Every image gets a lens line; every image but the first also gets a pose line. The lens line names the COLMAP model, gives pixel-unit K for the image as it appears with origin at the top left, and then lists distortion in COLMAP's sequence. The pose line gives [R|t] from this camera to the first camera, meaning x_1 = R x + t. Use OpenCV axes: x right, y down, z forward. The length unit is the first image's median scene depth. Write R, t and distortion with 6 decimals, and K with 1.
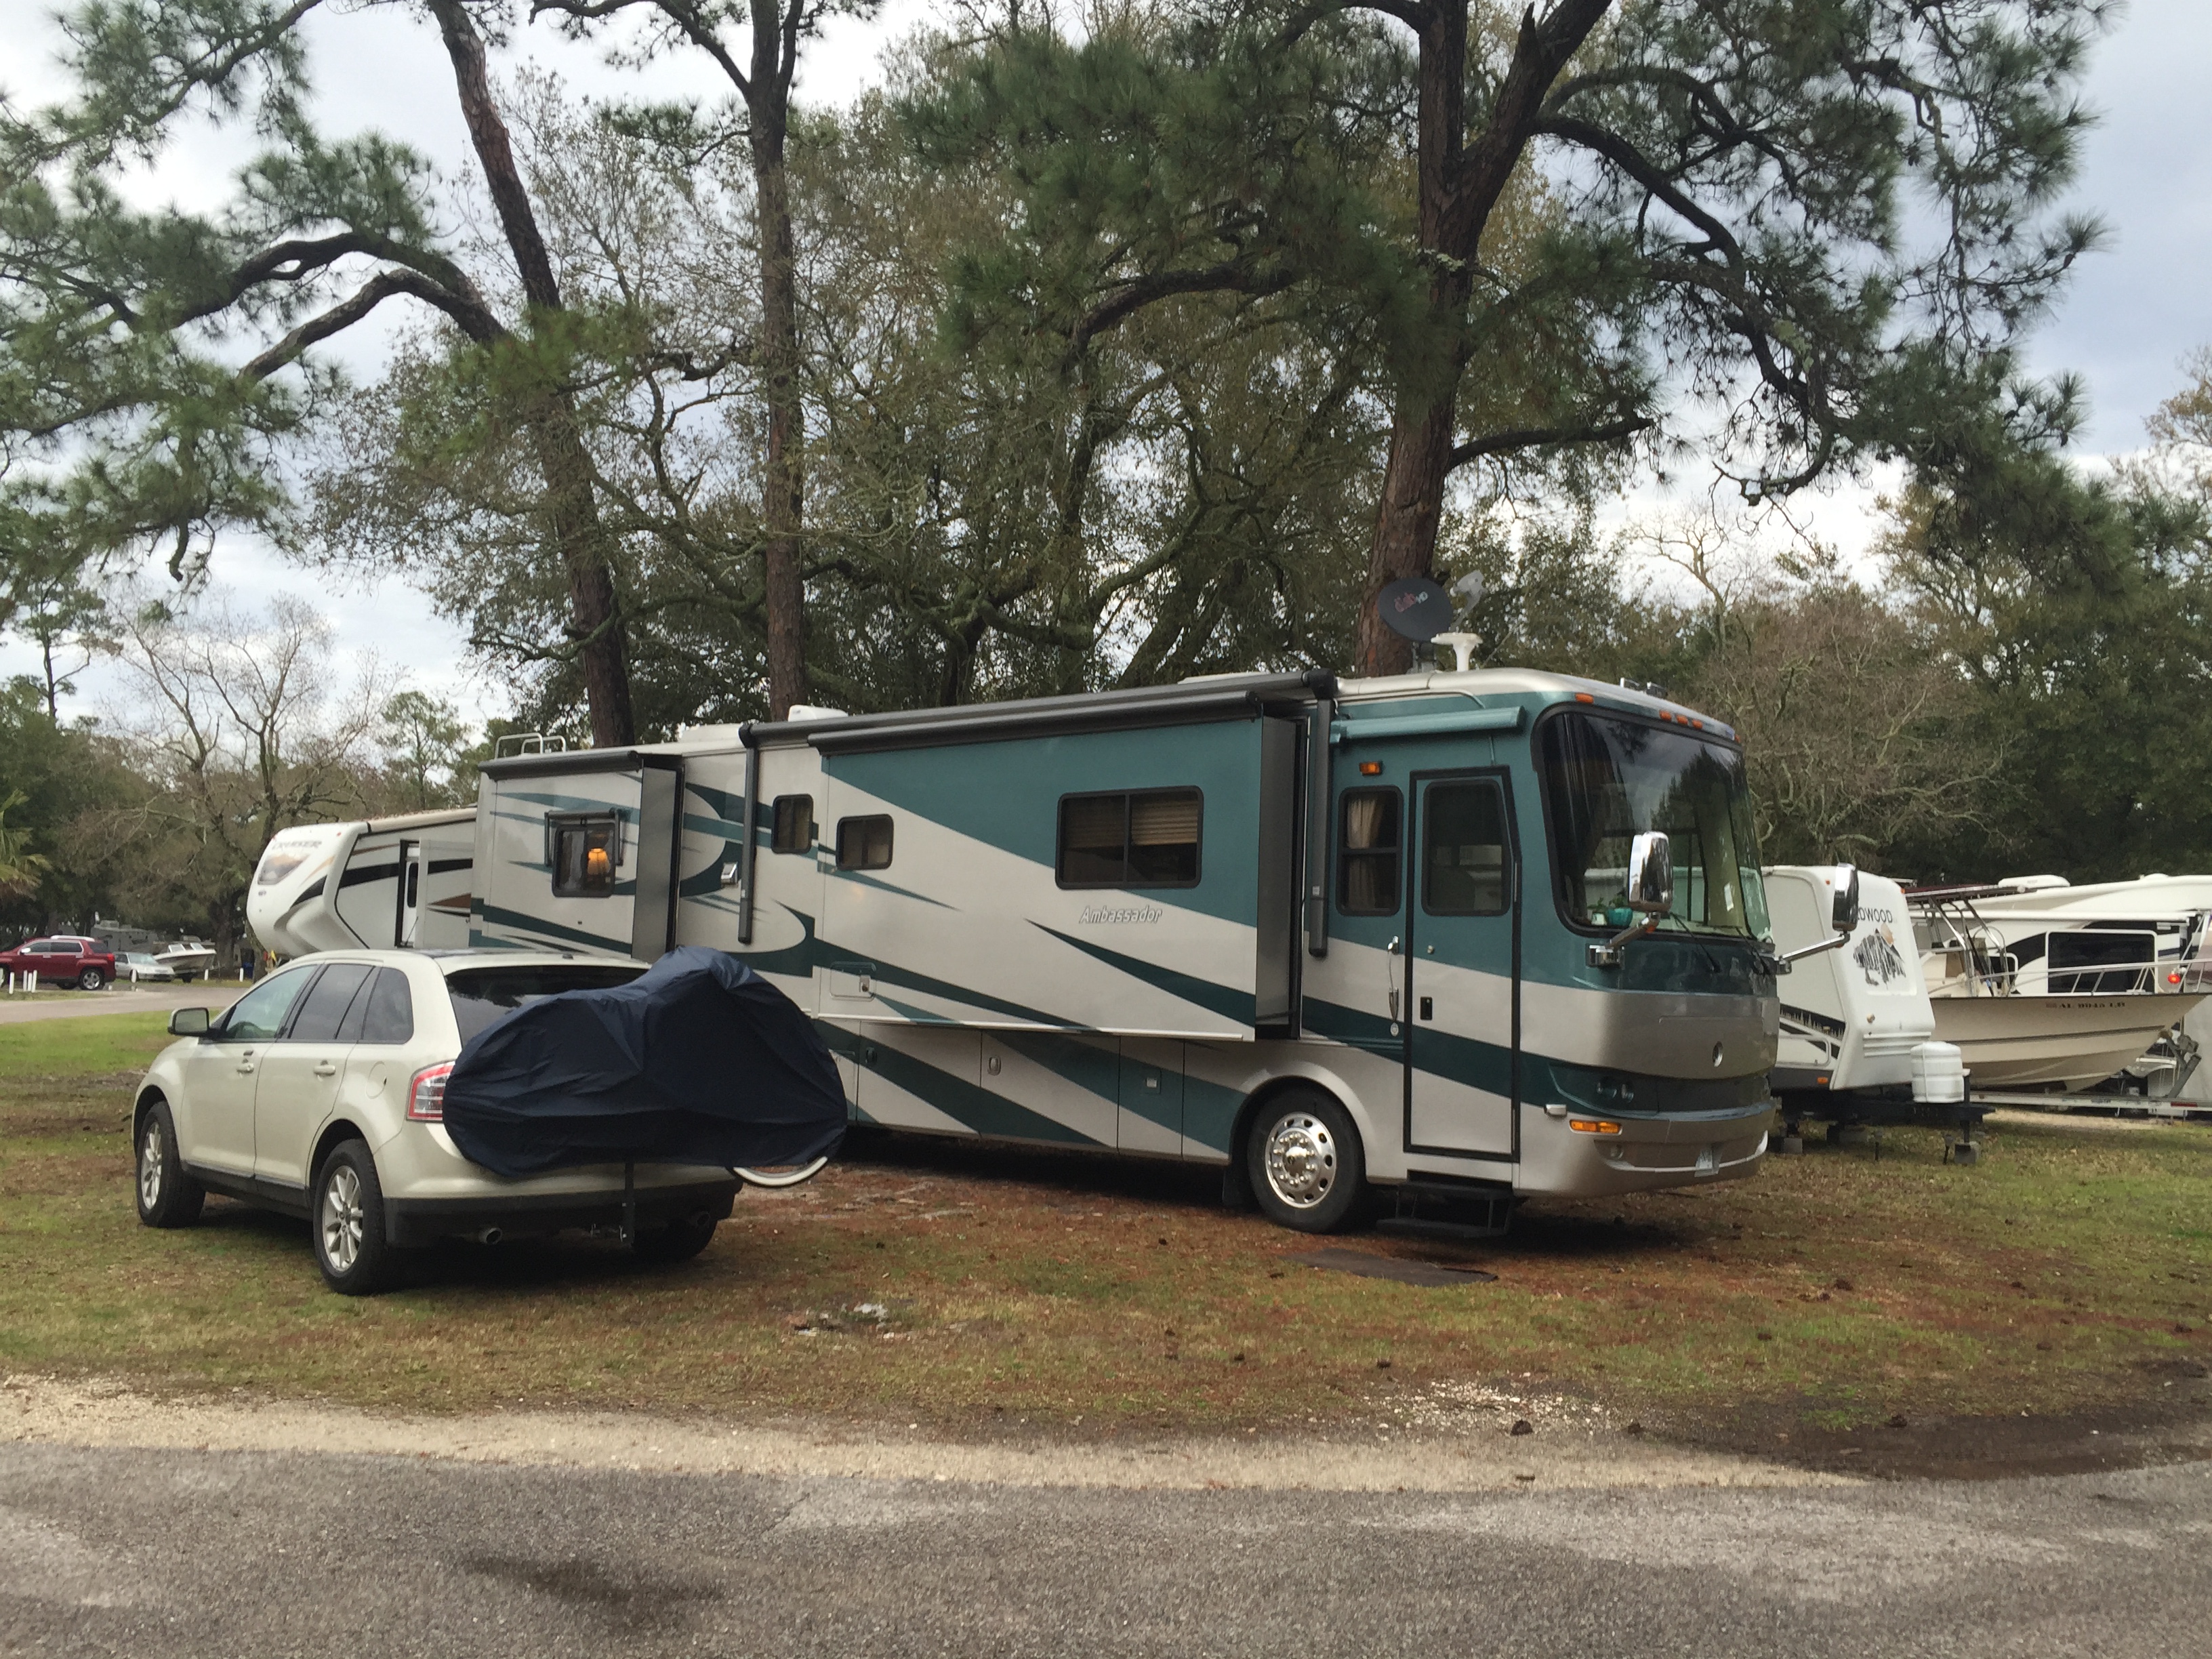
lens RADIAL K [[1826.1, 0, 1113.6], [0, 1826.1, 844.4], [0, 0, 1]] dist [0.073036, -0.084598]
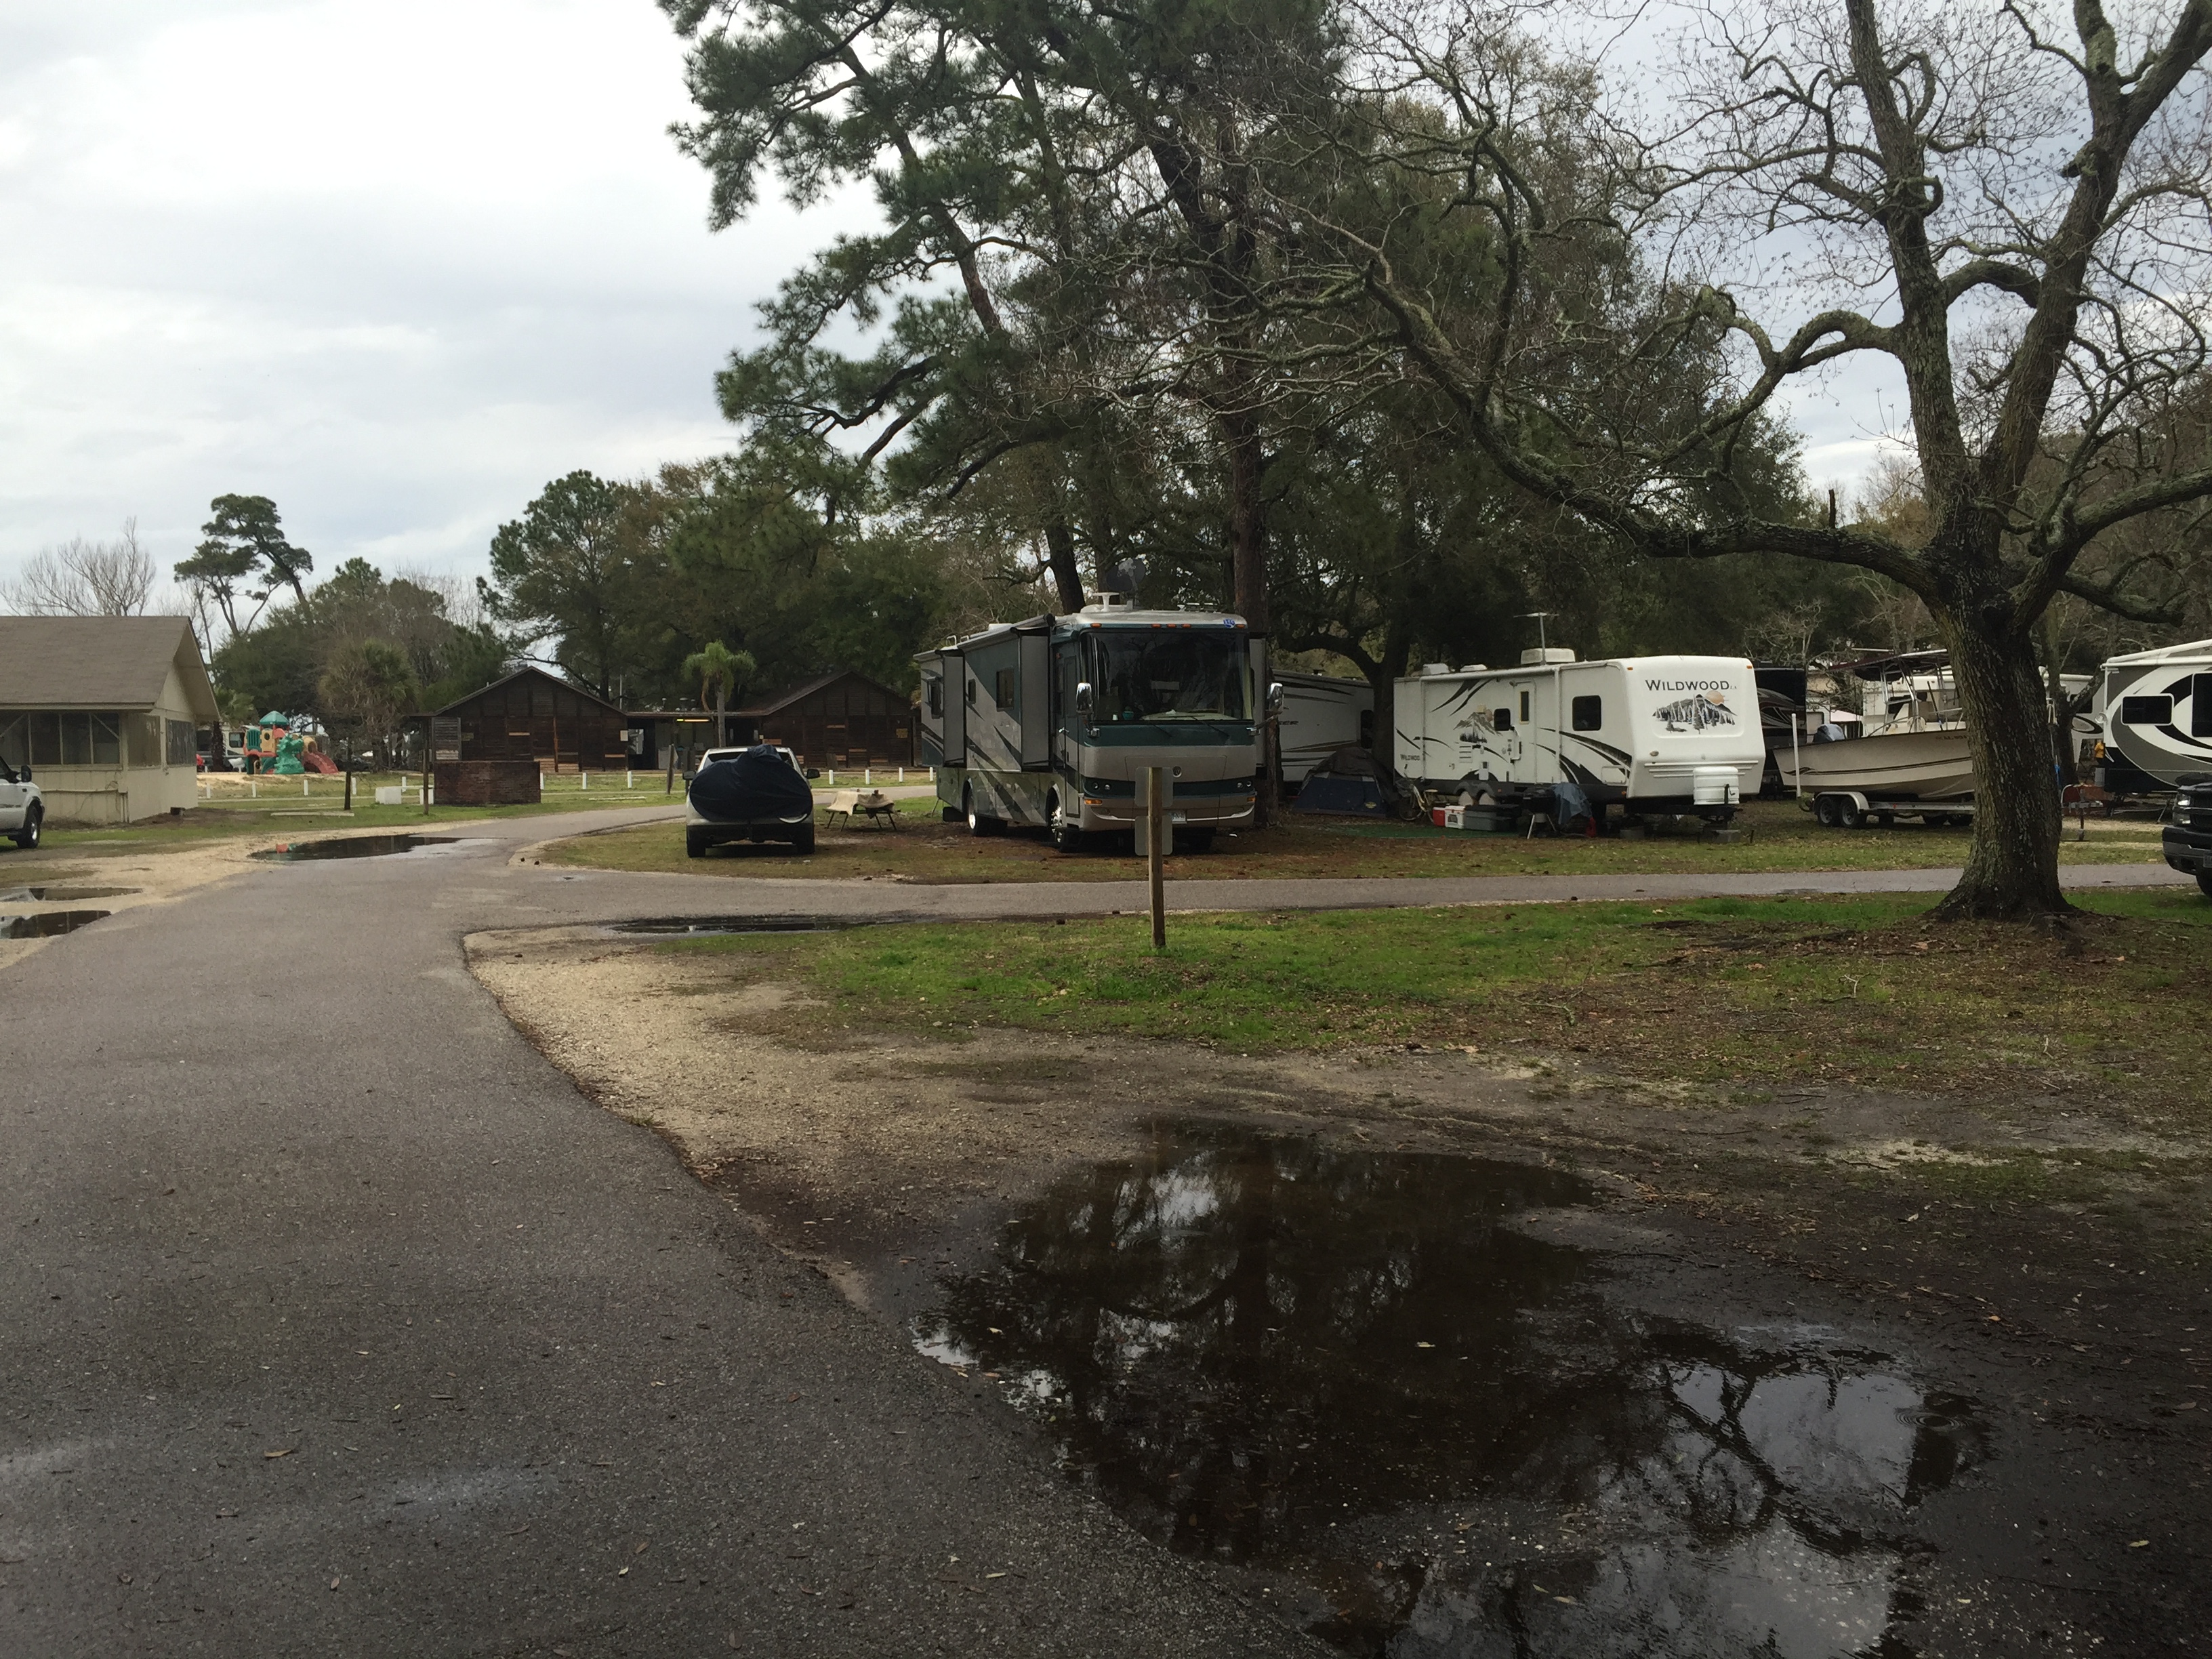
lens RADIAL K [[1832.8, 0, 1109.2], [0, 1832.8, 836.2], [0, 0, 1]] dist [0.076461, 0.001433]
pose [[0.821828, -0.011976, -0.569610, 1.812246], [0.077533, 0.992829, 0.090989, -0.027247], [0.564436, -0.118941, 0.816863, -1.084845]]
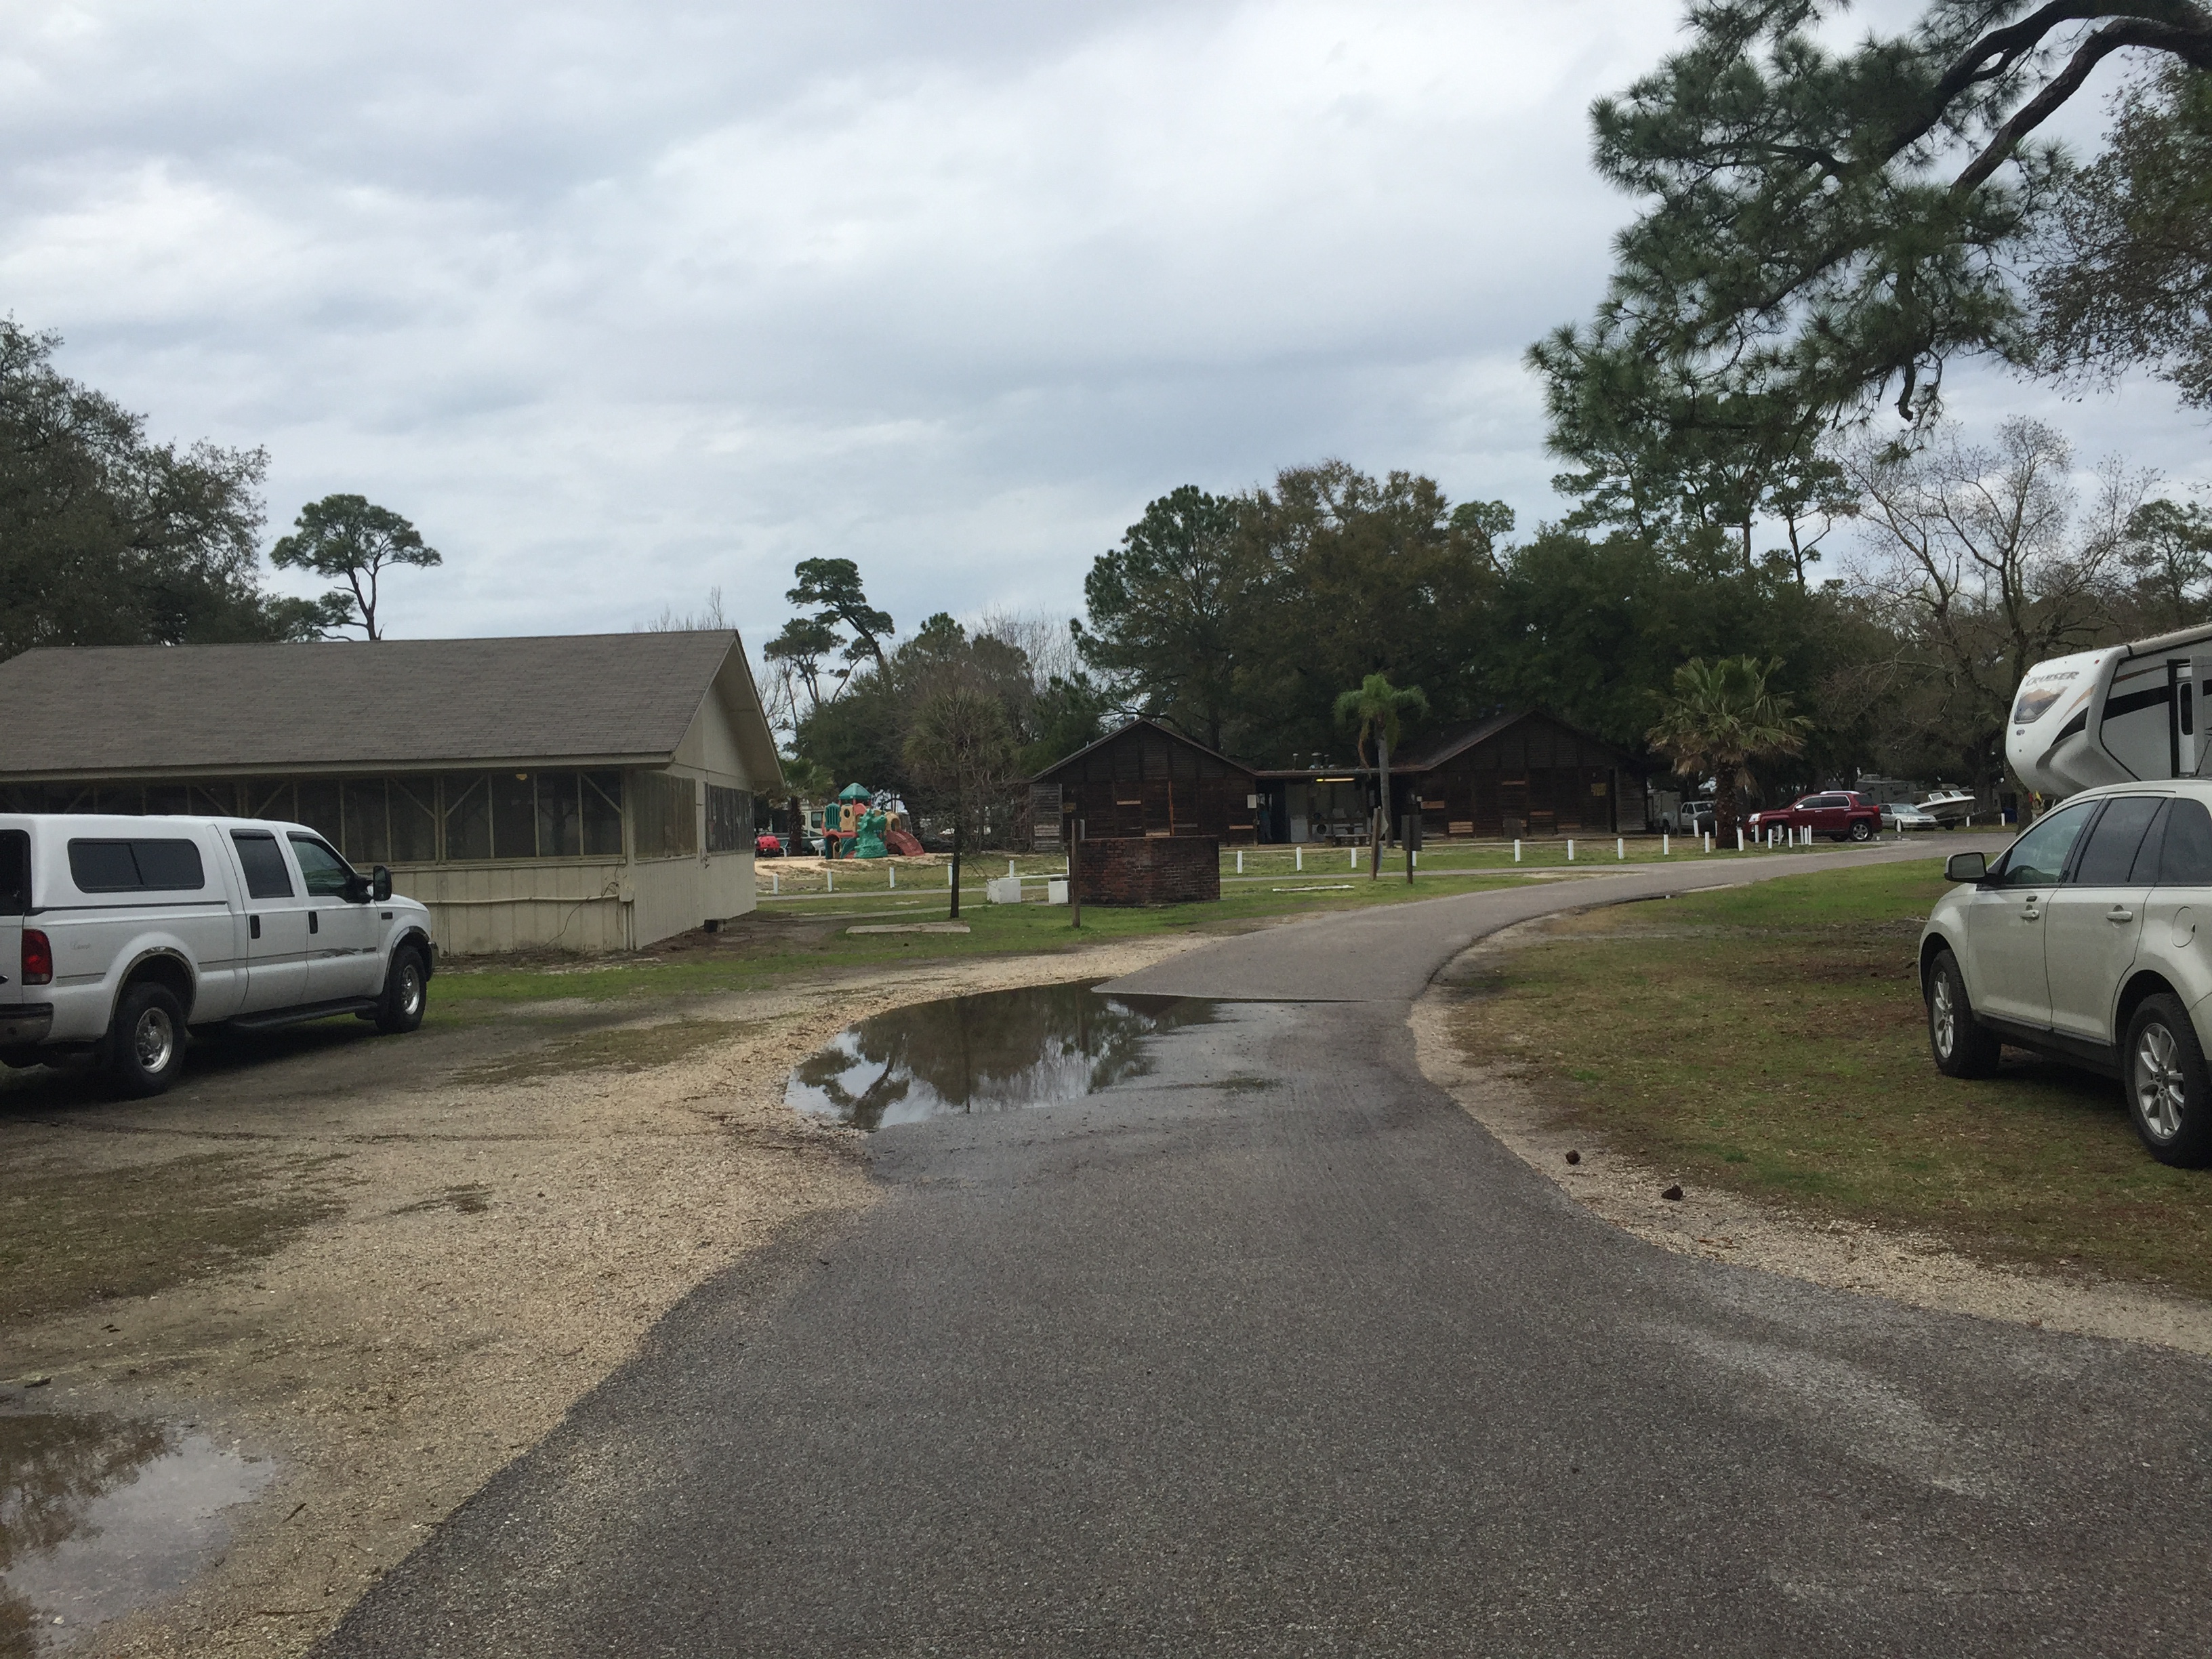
lens RADIAL K [[1826.1, 0, 1113.6], [0, 1826.1, 844.4], [0, 0, 1]] dist [0.073036, -0.084598]
pose [[0.630621, -0.044568, -0.774810, -0.021603], [0.108915, 0.993552, 0.031496, 0.003488], [0.768410, -0.104250, 0.631409, 0.034600]]
